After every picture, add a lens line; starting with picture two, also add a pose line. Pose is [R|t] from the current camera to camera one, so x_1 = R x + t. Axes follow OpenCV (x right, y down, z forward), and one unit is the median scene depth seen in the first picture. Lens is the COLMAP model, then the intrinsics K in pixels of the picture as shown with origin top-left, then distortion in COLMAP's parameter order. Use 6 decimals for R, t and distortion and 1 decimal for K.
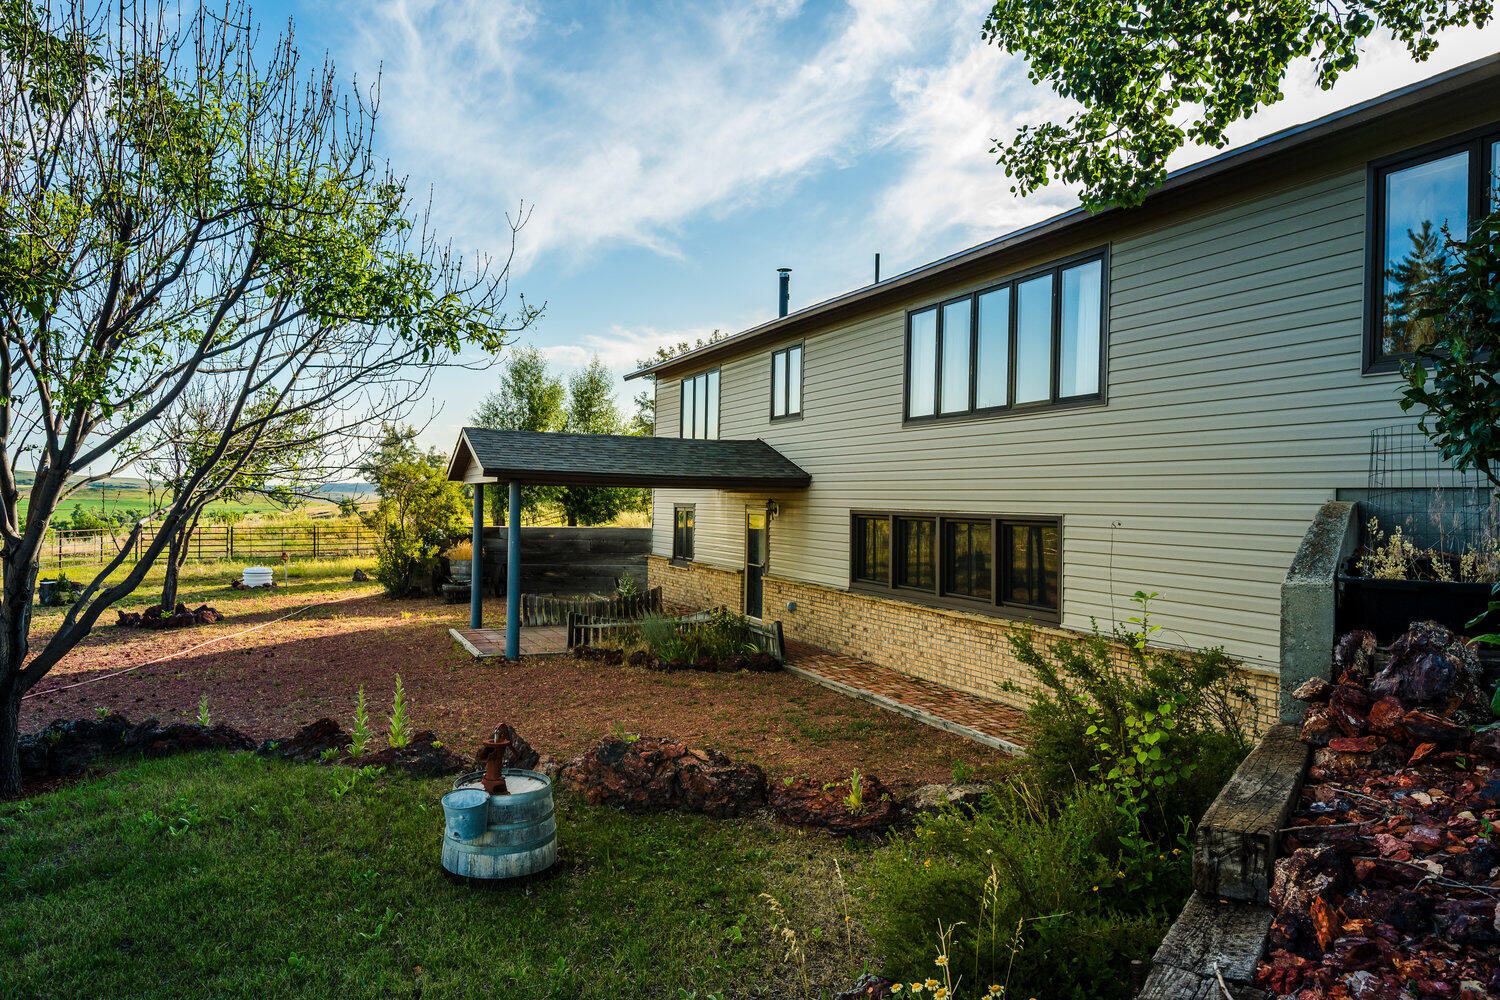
lens RADIAL K [[1021.8, 0, 748.7], [0, 1021.8, 501.4], [0, 0, 1]] dist [-0.003883, -0.001315]
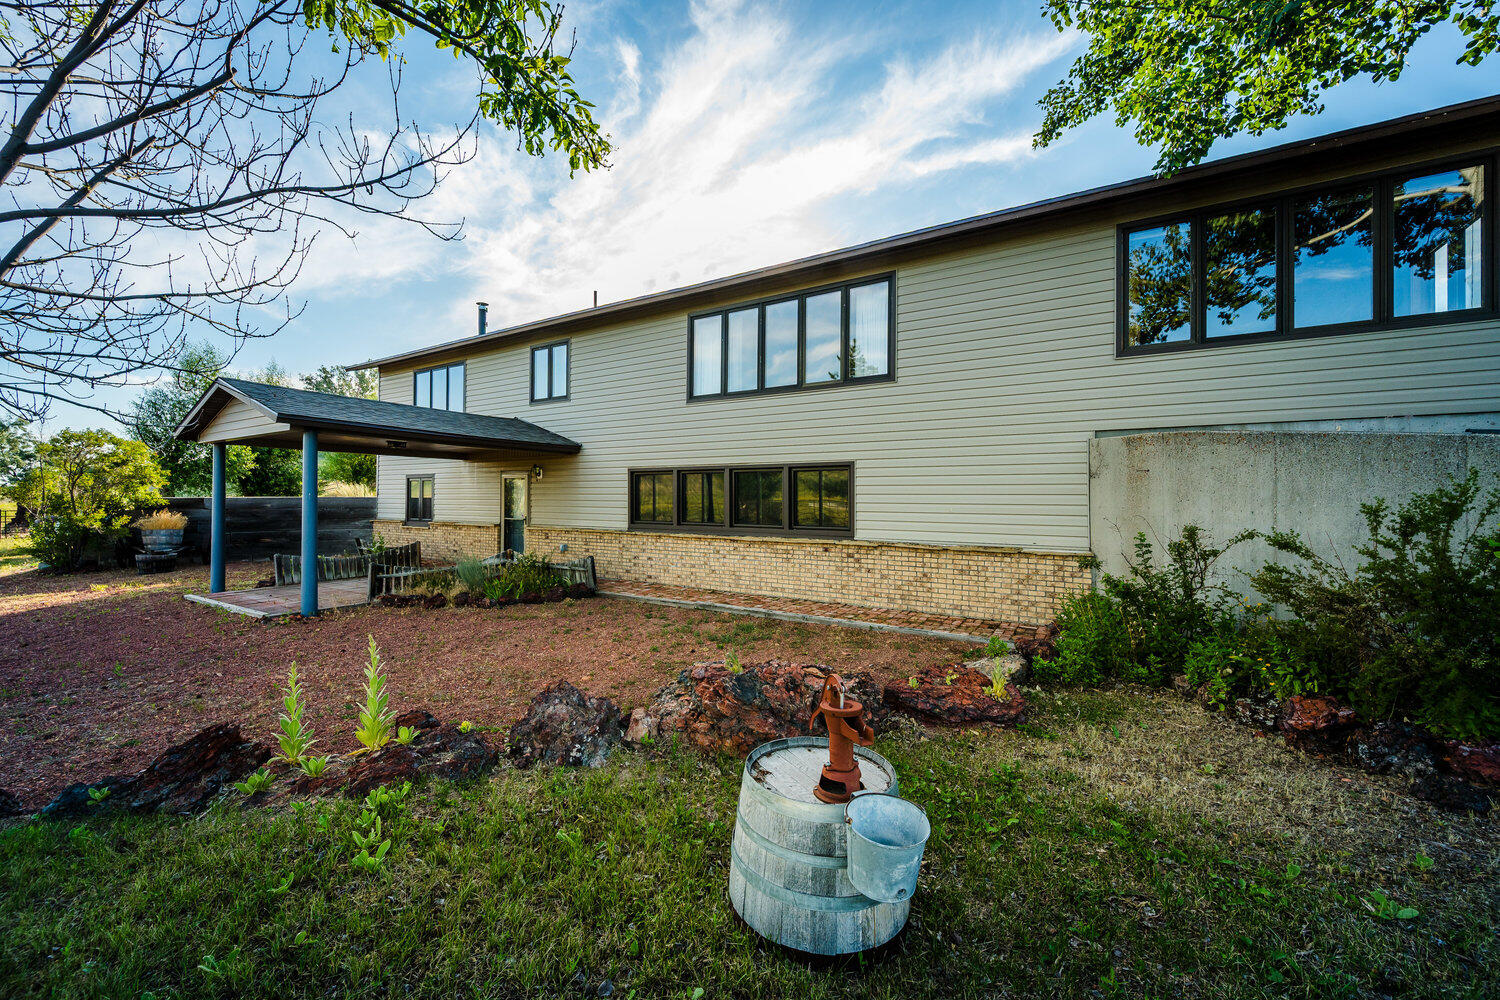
lens RADIAL K [[585.7, 0, 751.7], [0, 585.7, 497.9], [0, 0, 1]] dist [-0.005268, -0.000085]
pose [[0.819491, -0.010950, 0.572988, -0.195466], [0.009360, 0.999940, 0.005722, 0.042021], [-0.573016, 0.000674, 0.819544, 0.292901]]
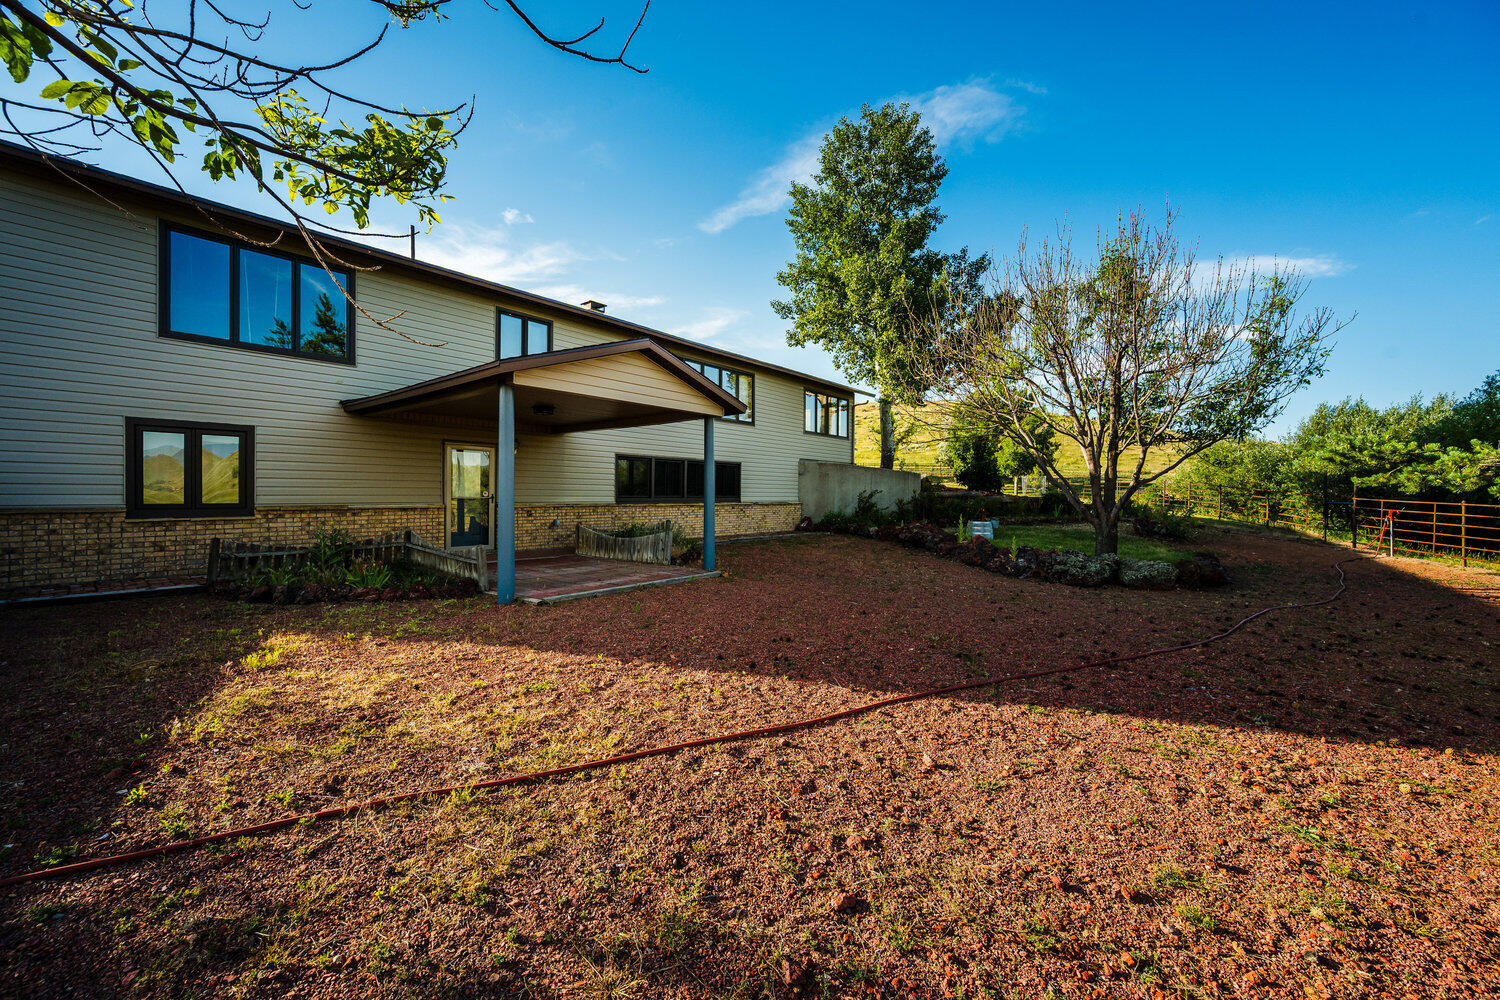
lens RADIAL K [[585.7, 0, 745.1], [0, 585.7, 497.1], [0, 0, 1]] dist [-0.005268, -0.000085]
pose [[-0.471823, -0.002986, 0.881688, -0.788724], [0.004977, 0.999969, 0.006049, 0.070968], [-0.881679, 0.007242, -0.471794, 1.226901]]
